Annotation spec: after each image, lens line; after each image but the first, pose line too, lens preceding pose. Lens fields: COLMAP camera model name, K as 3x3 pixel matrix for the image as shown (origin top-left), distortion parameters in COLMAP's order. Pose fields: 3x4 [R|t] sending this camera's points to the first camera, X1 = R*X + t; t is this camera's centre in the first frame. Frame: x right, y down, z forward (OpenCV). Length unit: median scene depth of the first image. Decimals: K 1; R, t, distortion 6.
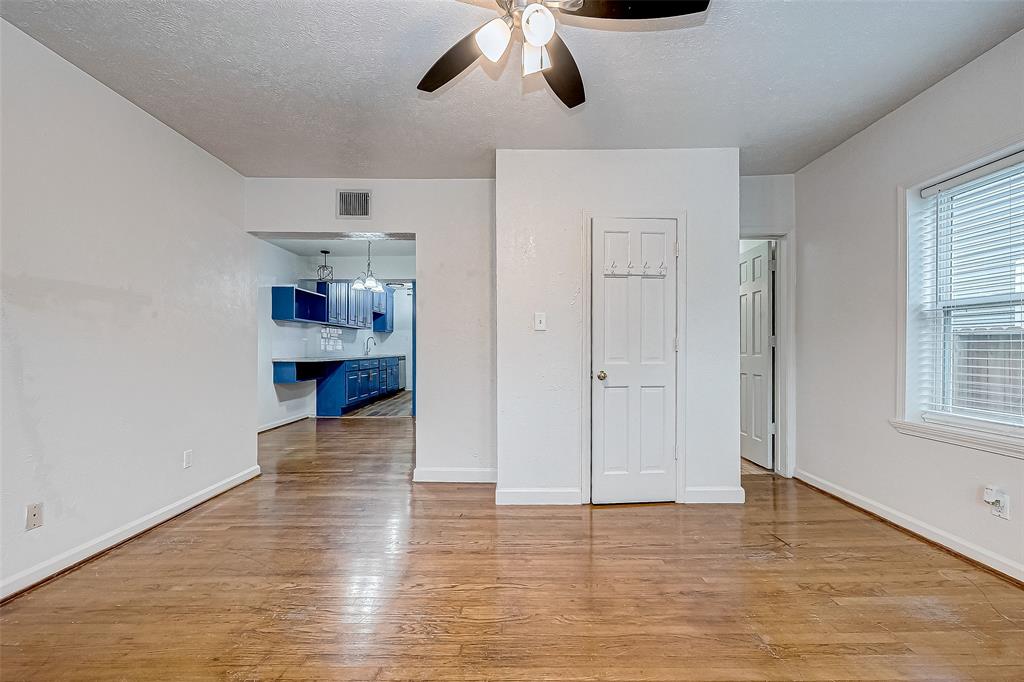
lens RADIAL K [[414.3, 0, 518.7], [0, 414.3, 350.7], [0, 0, 1]] dist [0.001282, -0.000001]
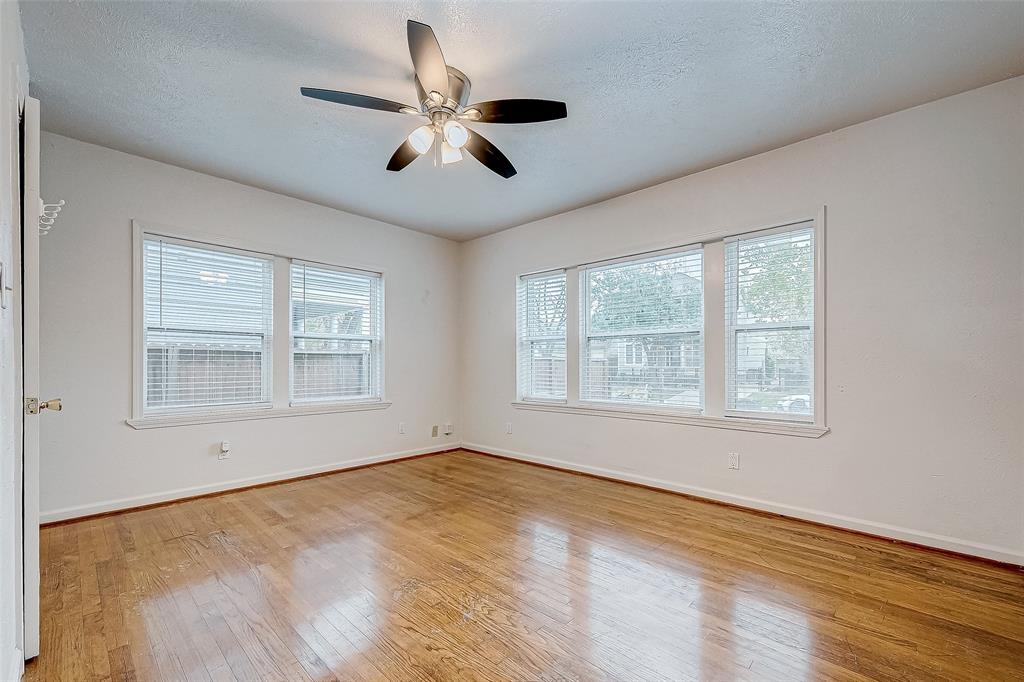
lens RADIAL K [[412.0, 0, 513.3], [0, 412.0, 365.7], [0, 0, 1]] dist [-0.001284, -0.000390]
pose [[-0.725335, -0.003926, 0.688385, -0.539000], [-0.001072, 0.999989, 0.004572, 0.007552], [-0.688396, 0.002578, -0.725331, 0.887170]]
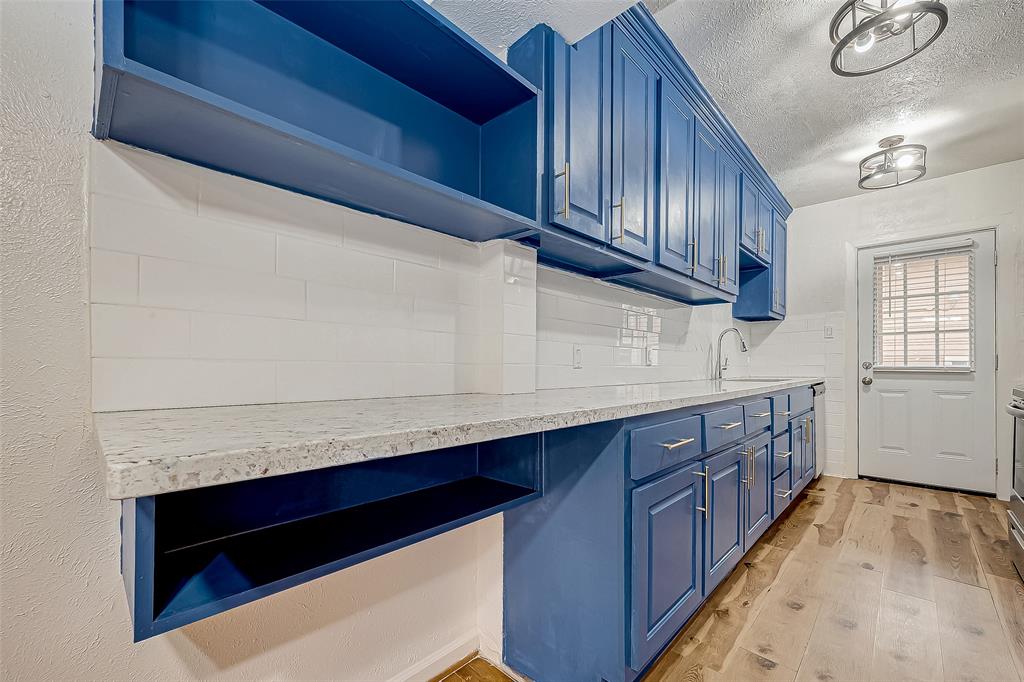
lens RADIAL K [[412.0, 0, 513.3], [0, 412.0, 365.7], [0, 0, 1]] dist [-0.001284, -0.000390]
pose [[0.714683, 0.000880, -0.699448, -0.696845], [-0.005790, 0.999972, -0.004659, 0.005041], [0.699425, 0.007380, 0.714668, 1.772996]]
